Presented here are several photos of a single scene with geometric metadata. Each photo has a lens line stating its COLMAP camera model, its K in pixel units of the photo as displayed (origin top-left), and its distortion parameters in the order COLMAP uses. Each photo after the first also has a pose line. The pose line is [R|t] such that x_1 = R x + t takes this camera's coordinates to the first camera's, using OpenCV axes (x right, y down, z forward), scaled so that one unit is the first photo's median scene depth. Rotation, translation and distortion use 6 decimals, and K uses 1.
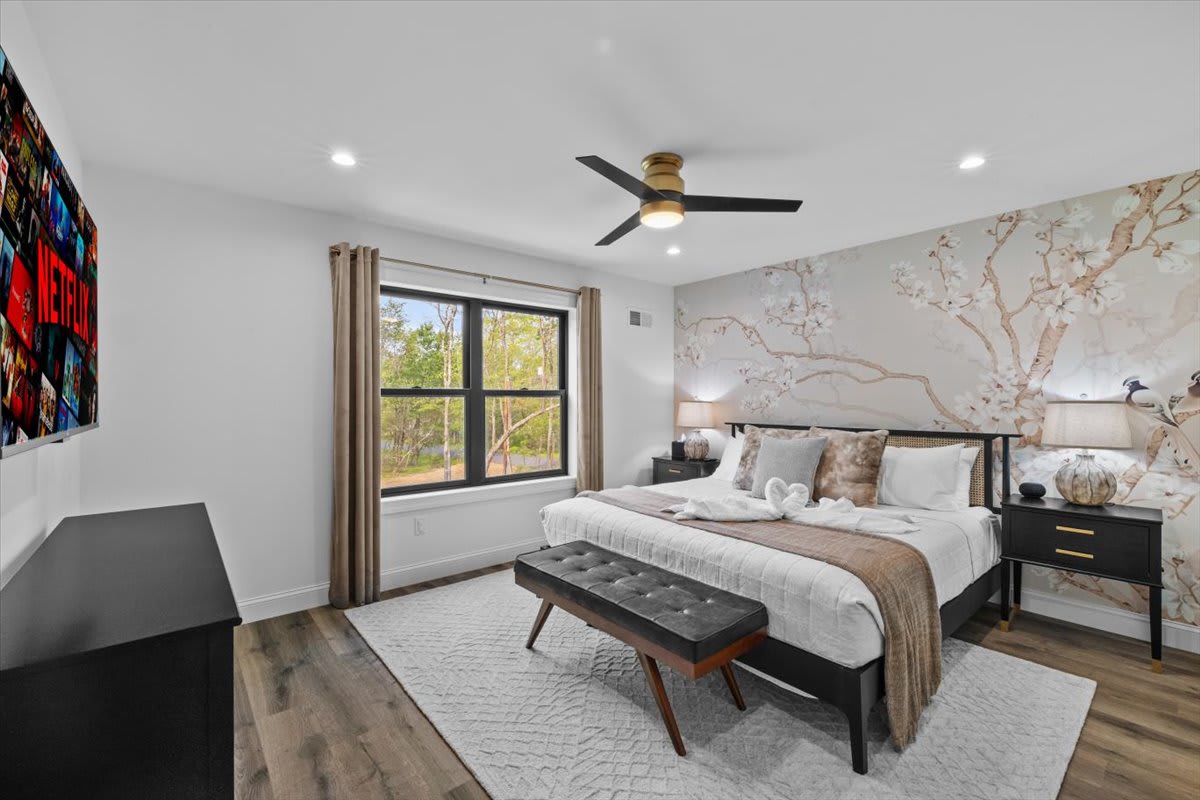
lens RADIAL K [[502.9, 0, 598.0], [0, 502.9, 397.5], [0, 0, 1]] dist [-0.005837, 0.000792]
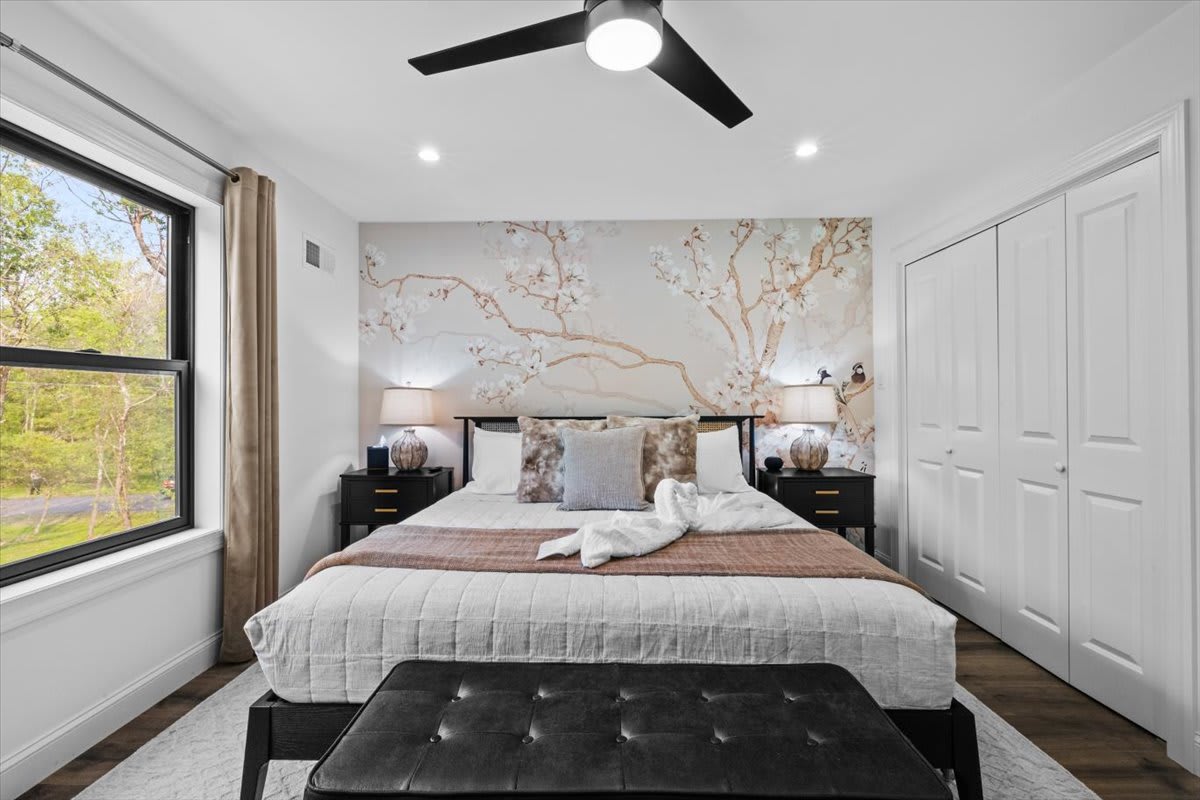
lens RADIAL K [[502.9, 0, 598.5], [0, 502.9, 396.4], [0, 0, 1]] dist [-0.005837, 0.000792]
pose [[0.659831, 0.002503, 0.751410, -0.234511], [0.001672, 0.999987, -0.004799, 0.032368], [-0.751412, 0.004423, 0.659818, 0.481216]]
